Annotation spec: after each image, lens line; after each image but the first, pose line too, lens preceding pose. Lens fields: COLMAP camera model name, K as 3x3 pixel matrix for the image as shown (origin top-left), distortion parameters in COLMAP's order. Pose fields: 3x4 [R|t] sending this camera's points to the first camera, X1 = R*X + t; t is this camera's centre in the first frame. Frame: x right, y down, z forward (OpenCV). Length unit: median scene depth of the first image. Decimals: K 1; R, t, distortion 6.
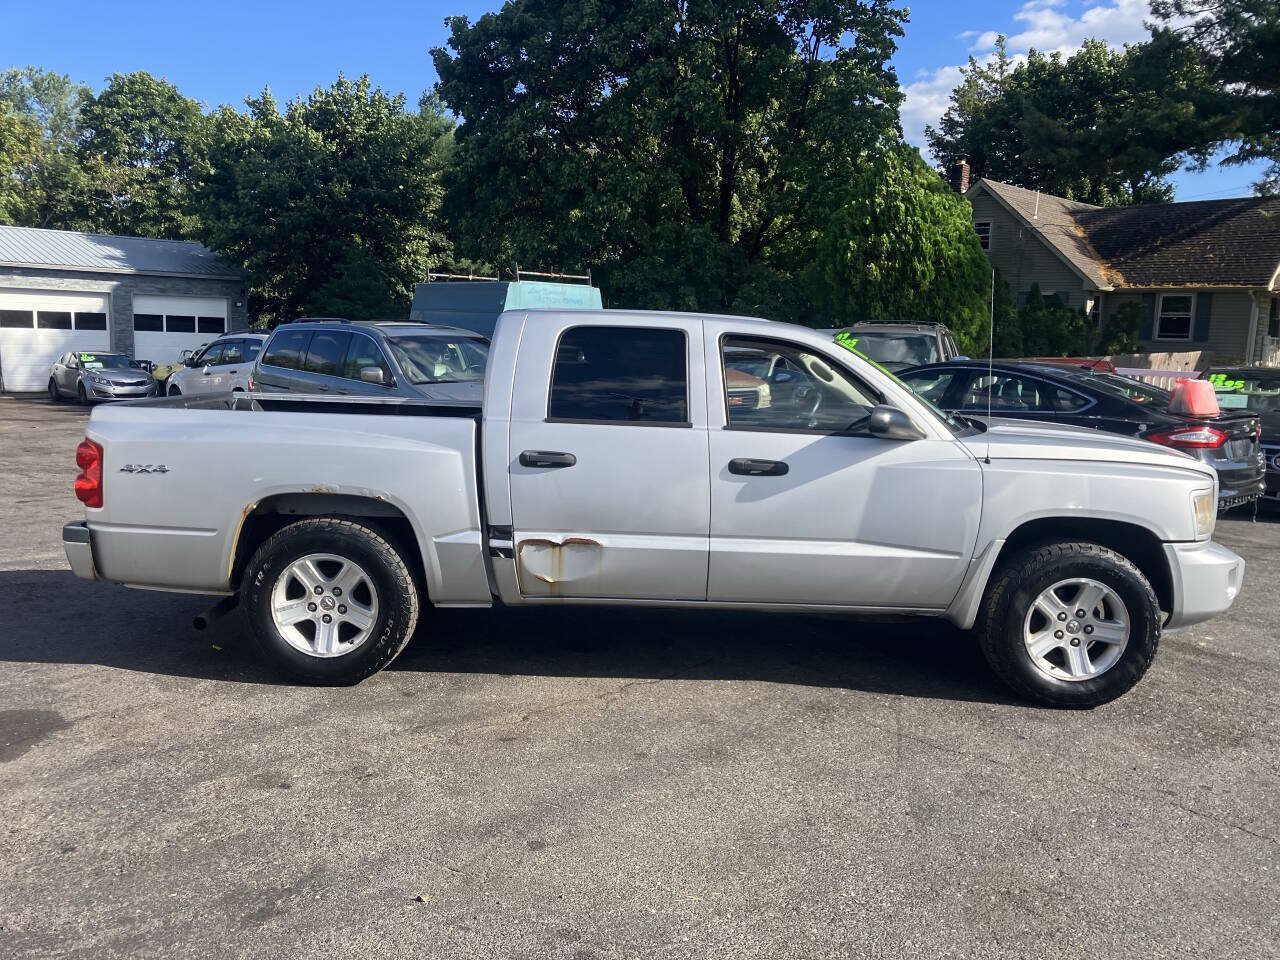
lens RADIAL K [[1046.5, 0, 634.1], [0, 1046.5, 485.0], [0, 0, 1]] dist [0.017012, -0.017845]
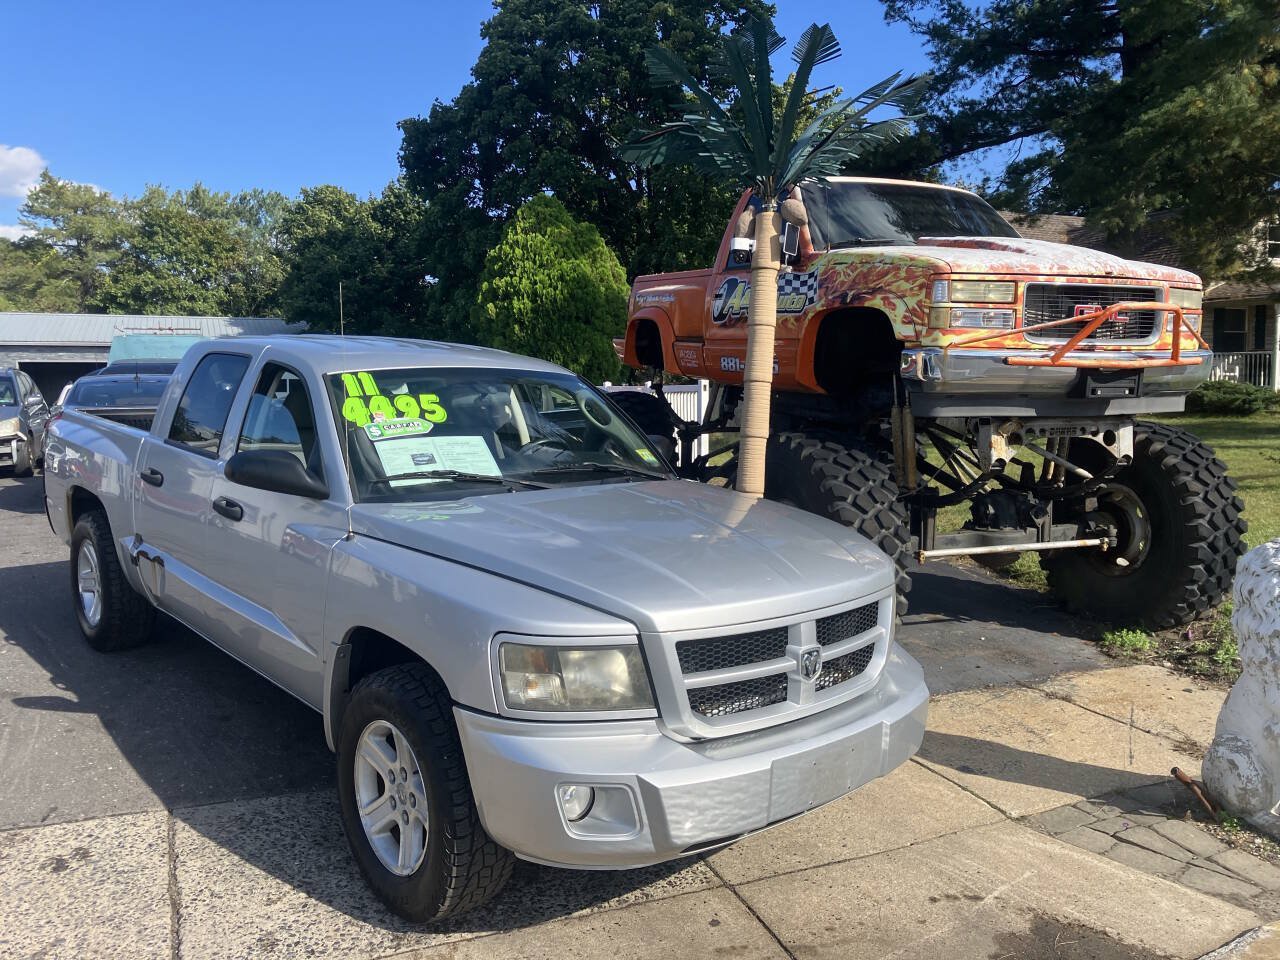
lens RADIAL K [[1046.5, 0, 670.8], [0, 1046.5, 458.6], [0, 0, 1]] dist [0.017012, -0.017845]
pose [[0.677887, 0.071868, -0.731645, 0.270634], [-0.111583, 0.993738, -0.005772, -0.025868], [0.726649, 0.085552, 0.681661, 0.173176]]
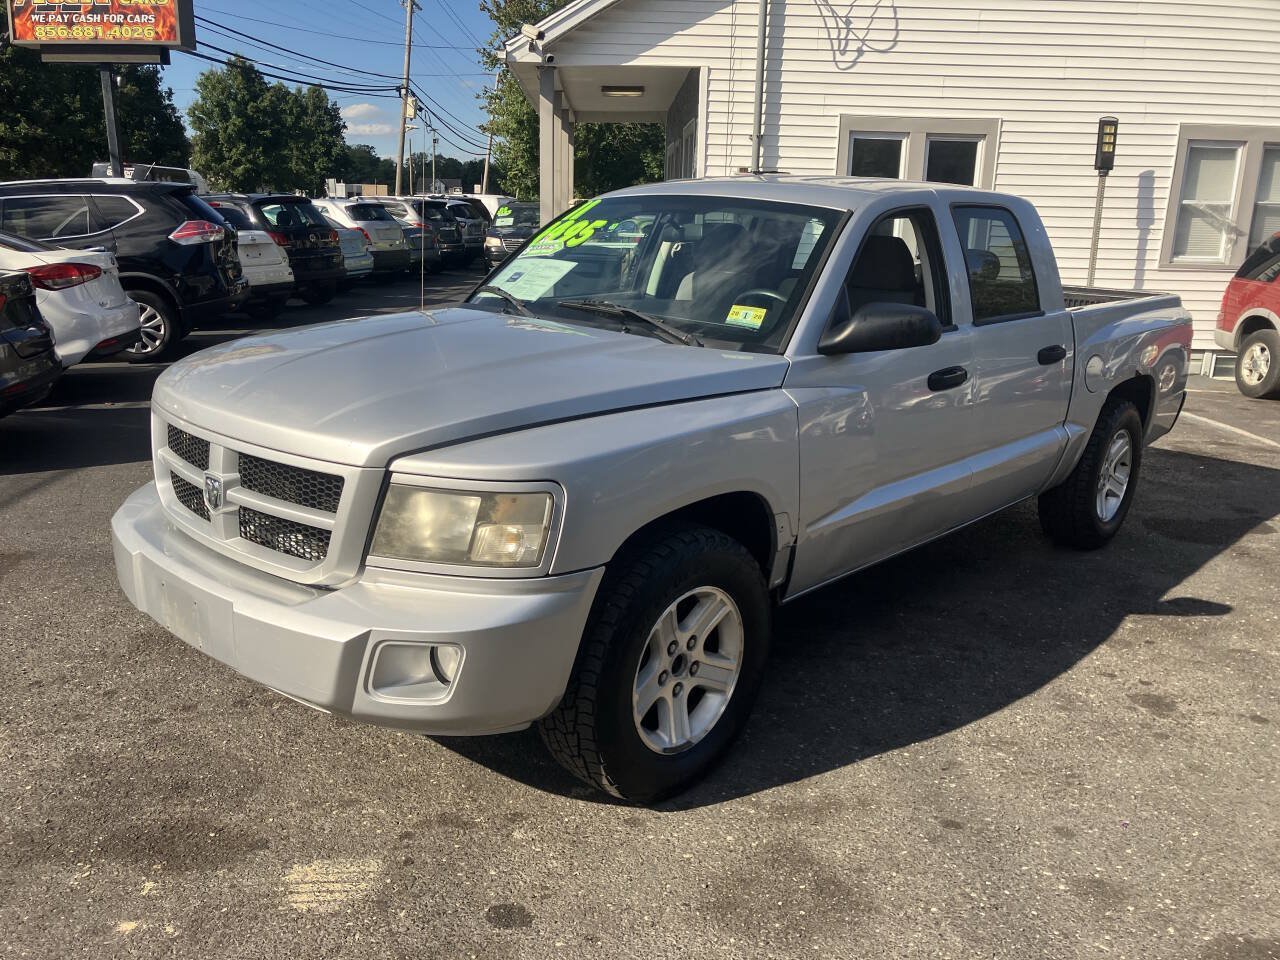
lens RADIAL K [[1046.5, 0, 620.8], [0, 1046.5, 495.4], [0, 0, 1]] dist [0.017012, -0.017845]
pose [[-0.676779, 0.143703, -0.722025, 0.231465], [-0.150262, 0.933153, 0.326569, -0.054106], [0.720689, 0.329508, -0.609945, 0.448308]]
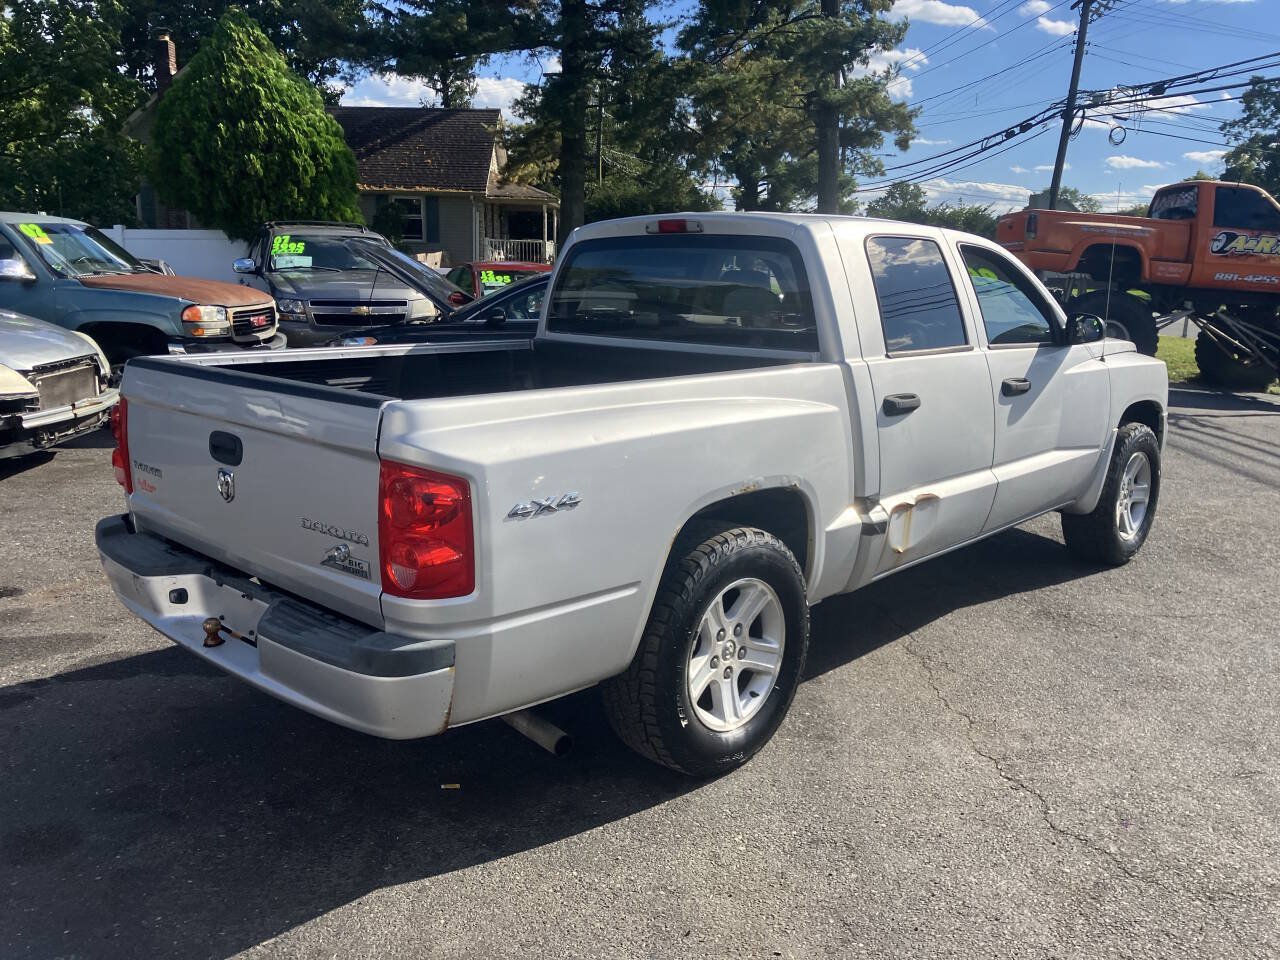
lens RADIAL K [[1046.5, 0, 650.2], [0, 1046.5, 480.1], [0, 0, 1]] dist [0.017012, -0.017845]
pose [[0.689038, -0.165631, 0.705544, -0.204039], [0.102460, 0.986019, 0.131411, -0.023972], [-0.717446, -0.018257, 0.696375, 0.143101]]
